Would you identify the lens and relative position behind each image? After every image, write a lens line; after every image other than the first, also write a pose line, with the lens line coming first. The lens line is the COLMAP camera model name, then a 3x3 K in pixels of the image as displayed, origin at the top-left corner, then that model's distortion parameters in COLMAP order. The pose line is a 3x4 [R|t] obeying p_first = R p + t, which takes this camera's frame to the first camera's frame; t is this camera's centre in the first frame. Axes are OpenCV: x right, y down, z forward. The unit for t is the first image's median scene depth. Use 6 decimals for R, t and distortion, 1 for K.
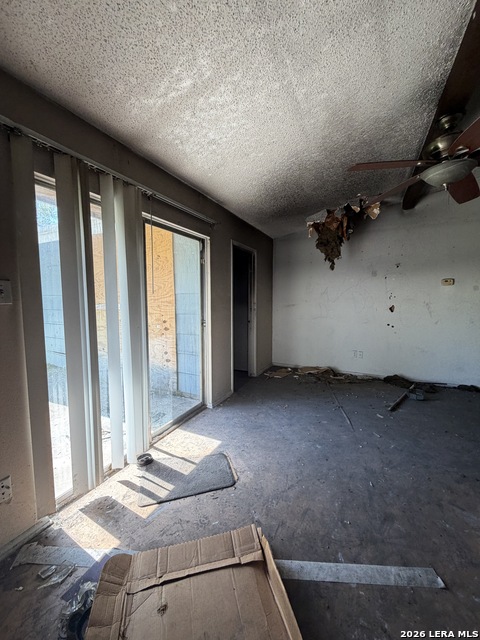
lens RADIAL K [[255.7, 0, 239.7], [0, 255.7, 317.7], [0, 0, 1]] dist [-0.000335, -0.000064]
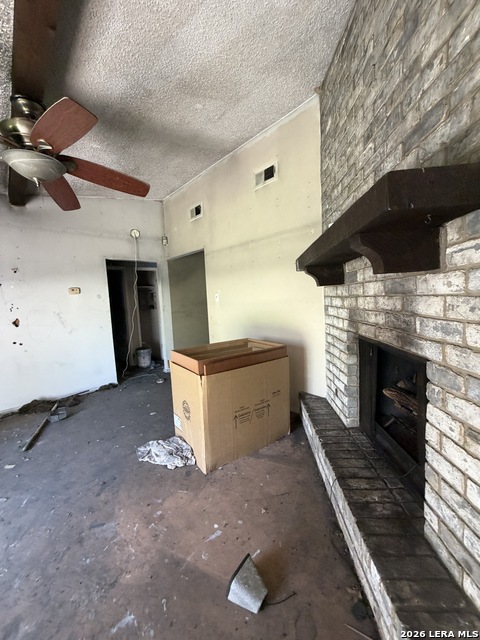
lens RADIAL K [[255.7, 0, 239.7], [0, 255.7, 317.7], [0, 0, 1]] dist [-0.000335, -0.000064]
pose [[0.357871, -0.088628, 0.929556, 0.110221], [0.123408, 0.991242, 0.046999, -0.002354], [-0.925580, 0.097895, 0.365674, 0.043666]]
